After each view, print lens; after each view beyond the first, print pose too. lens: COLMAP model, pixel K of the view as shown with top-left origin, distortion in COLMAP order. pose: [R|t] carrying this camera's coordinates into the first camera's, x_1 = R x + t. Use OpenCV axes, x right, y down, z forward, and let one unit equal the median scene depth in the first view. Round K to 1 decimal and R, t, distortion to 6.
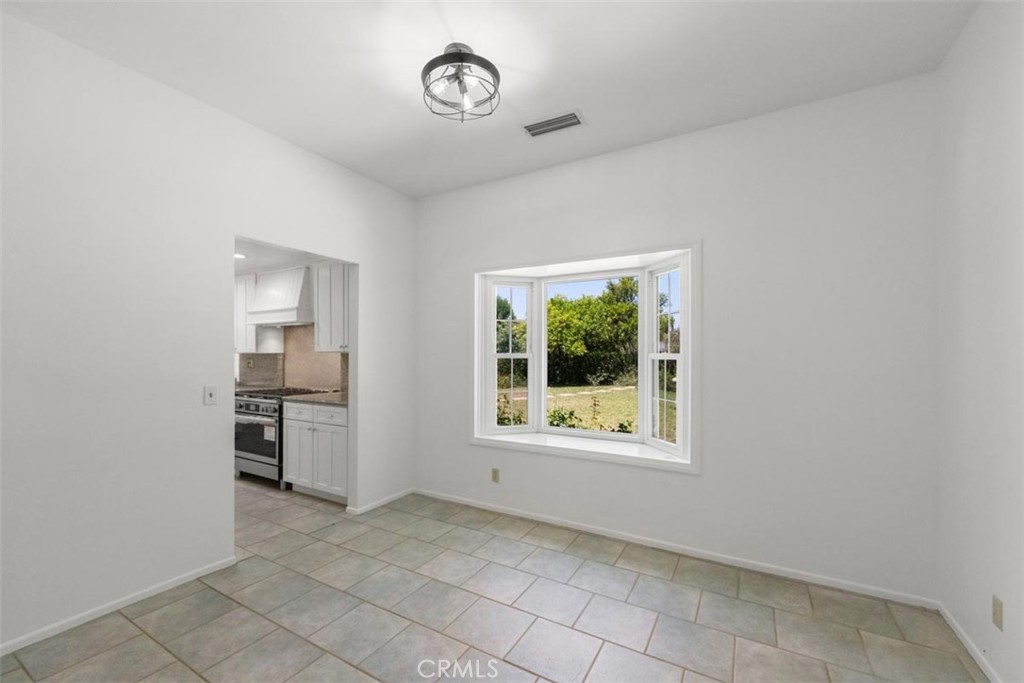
lens RADIAL K [[414.2, 0, 510.7], [0, 414.2, 356.7], [0, 0, 1]] dist [-0.000081, 0.000120]
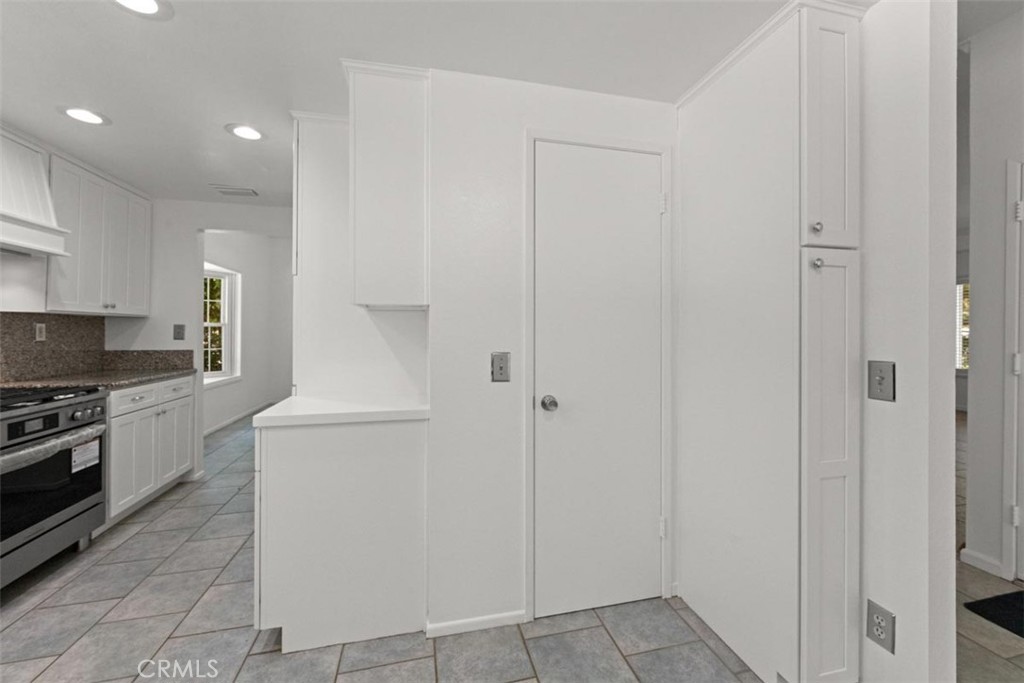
lens RADIAL K [[406.3, 0, 510.9], [0, 406.3, 331.2], [0, 0, 1]] dist [-0.000364, -0.000114]
pose [[-0.689311, -0.002455, 0.724461, -1.391385], [-0.005263, 0.999985, -0.001619, 0.014391], [-0.724446, -0.004928, -0.689314, 0.971410]]
